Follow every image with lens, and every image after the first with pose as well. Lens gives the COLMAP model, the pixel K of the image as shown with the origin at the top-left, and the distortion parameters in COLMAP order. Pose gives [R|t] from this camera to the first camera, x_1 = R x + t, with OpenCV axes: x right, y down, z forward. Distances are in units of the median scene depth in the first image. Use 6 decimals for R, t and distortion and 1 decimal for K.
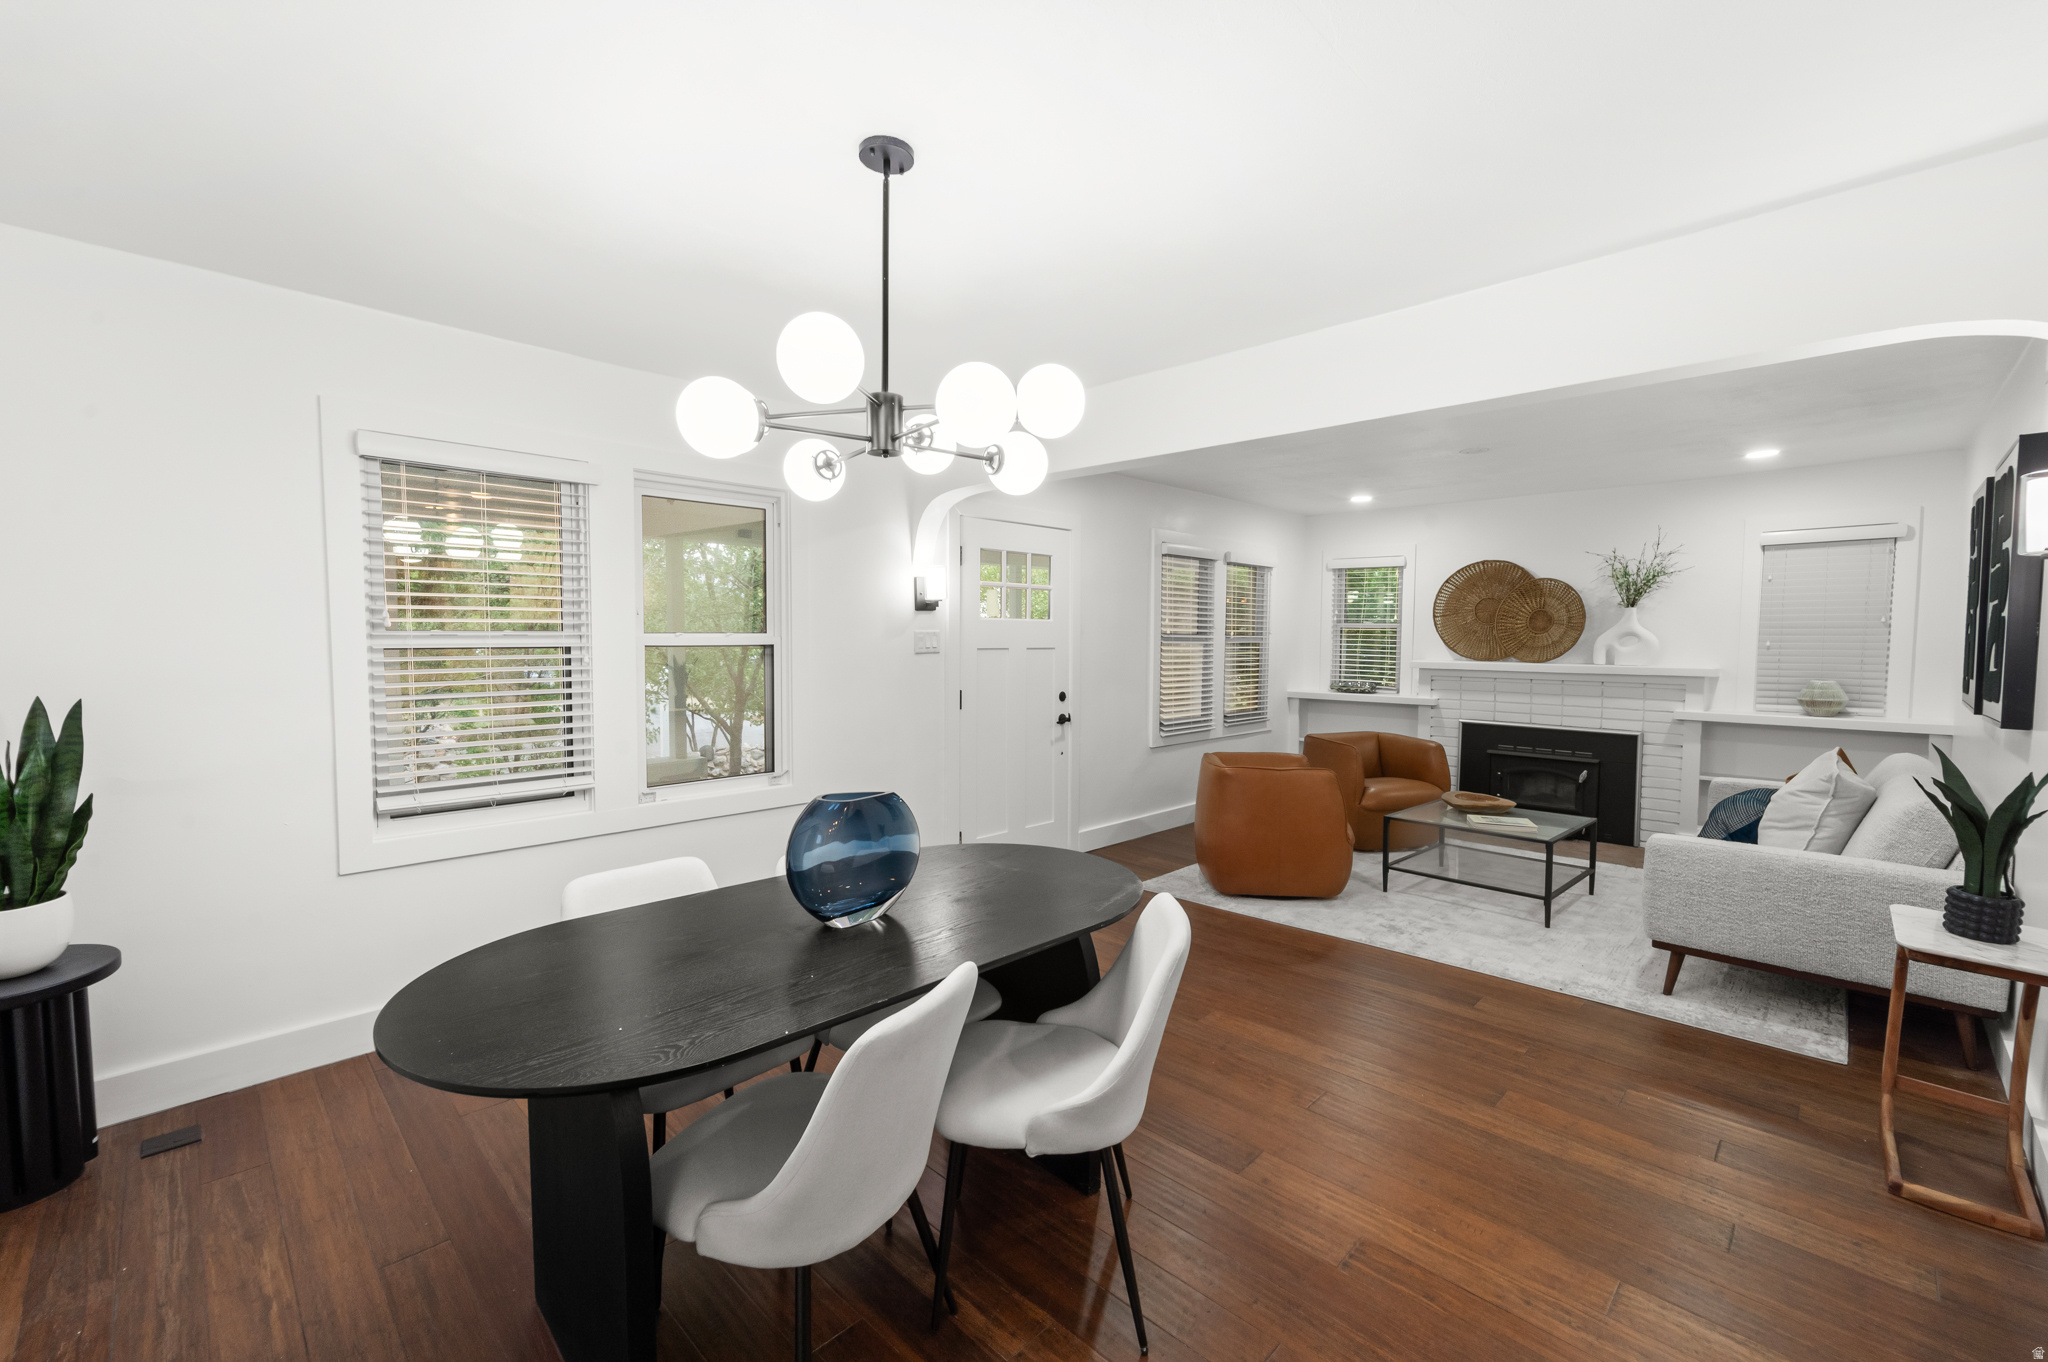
lens RADIAL K [[898.6, 0, 1022.8], [0, 898.6, 685.6], [0, 0, 1]] dist [0.000153, 0.000038]
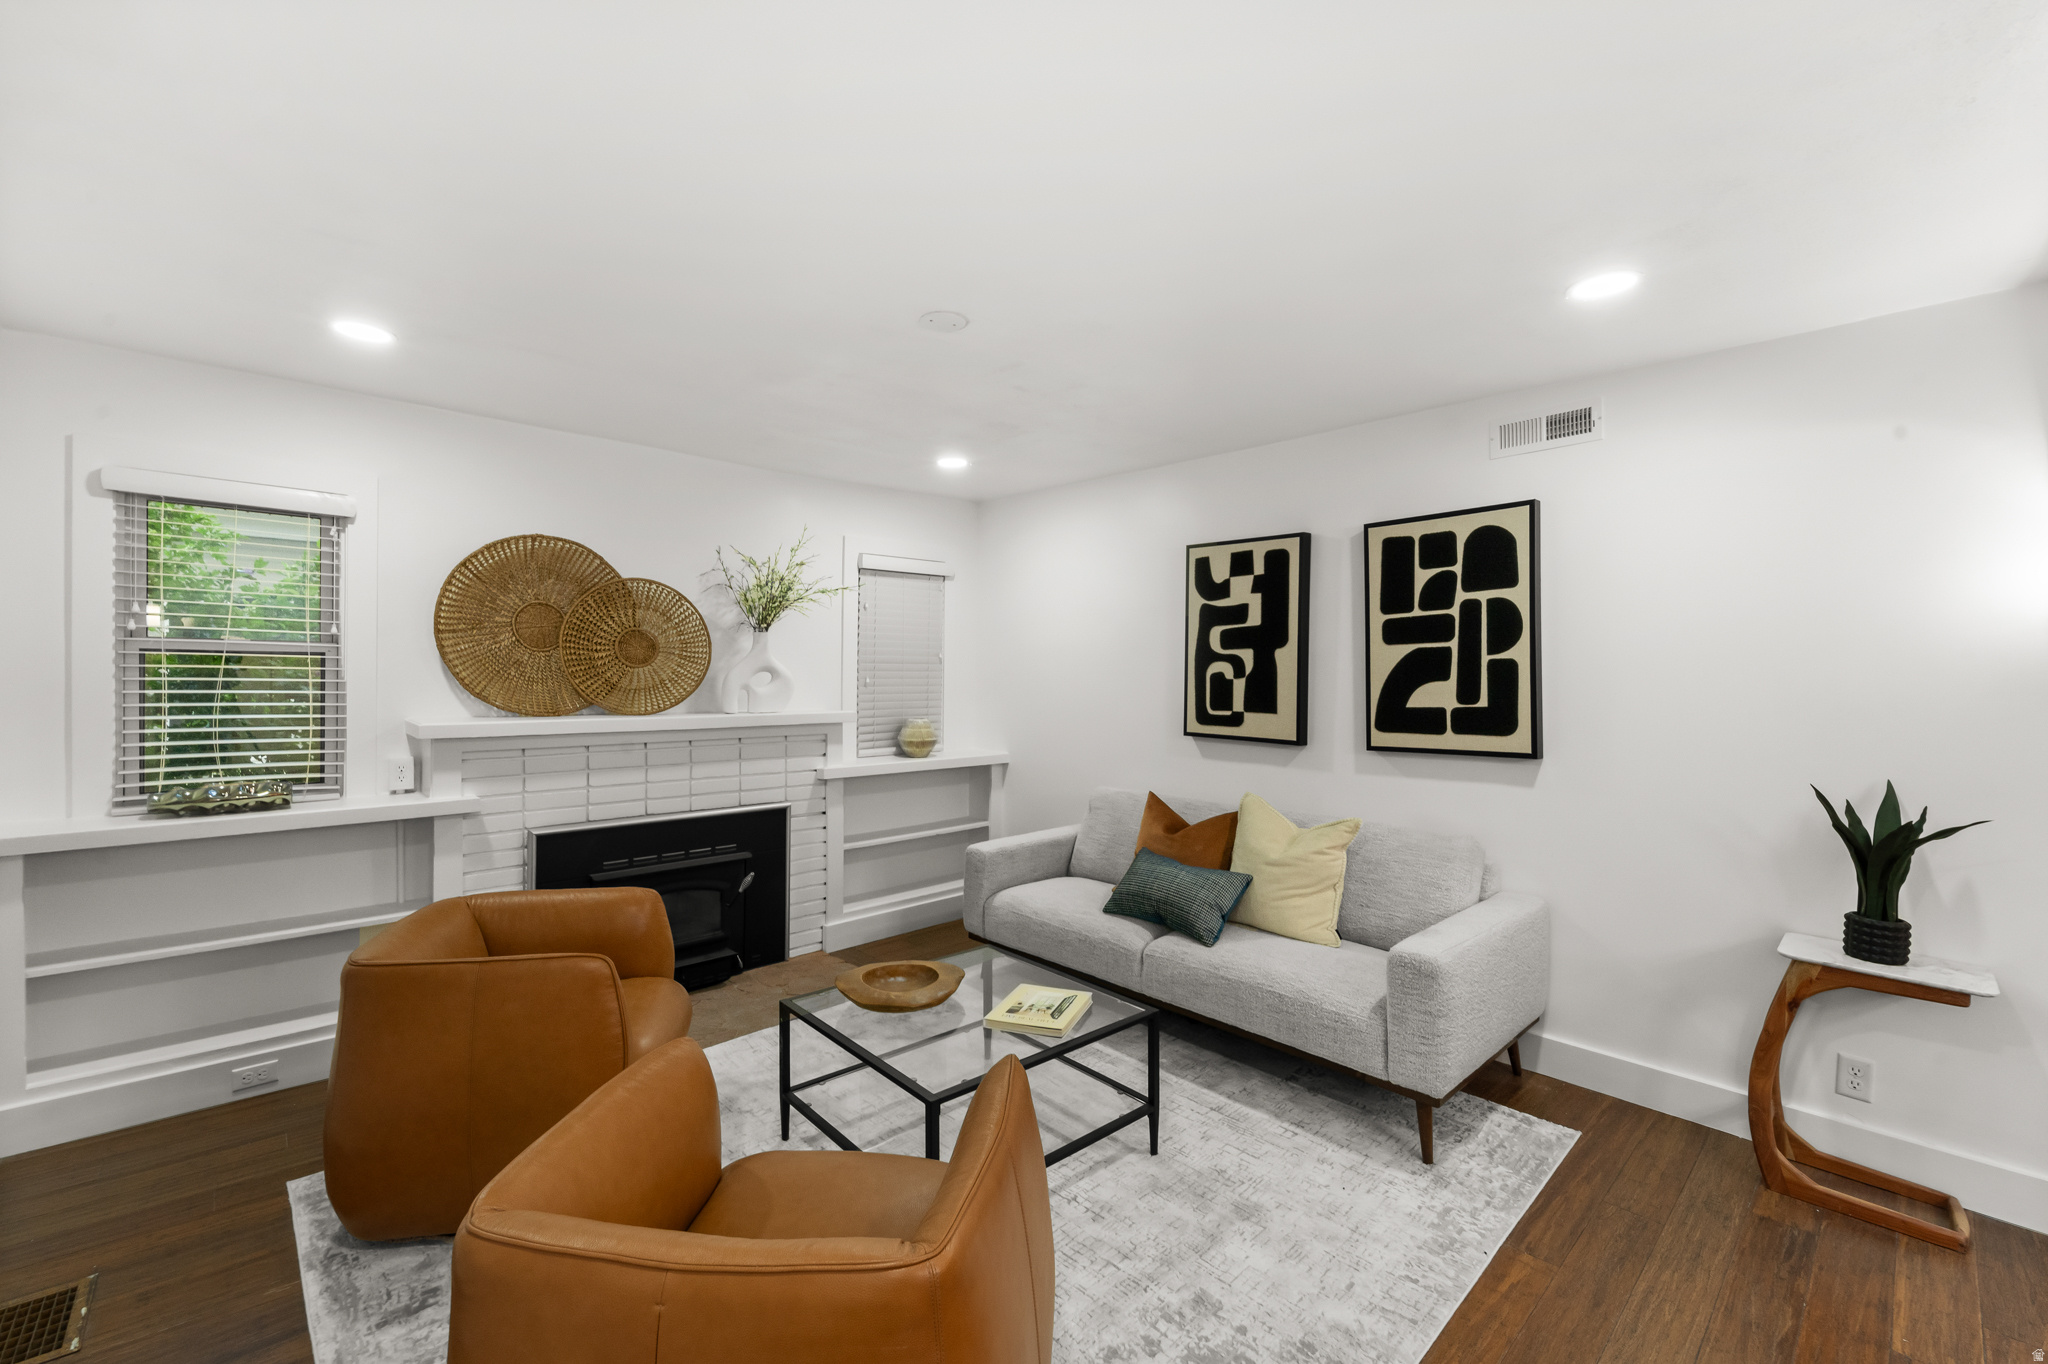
lens RADIAL K [[848.8, 0, 1007.2], [0, 848.8, 668.2], [0, 0, 1]] dist [0.005368, -0.000416]
pose [[0.043323, 0.002819, 0.999057, 0.004158], [0.053836, 0.998537, -0.005152, -0.042286], [-0.997610, 0.054008, 0.043107, 0.749385]]
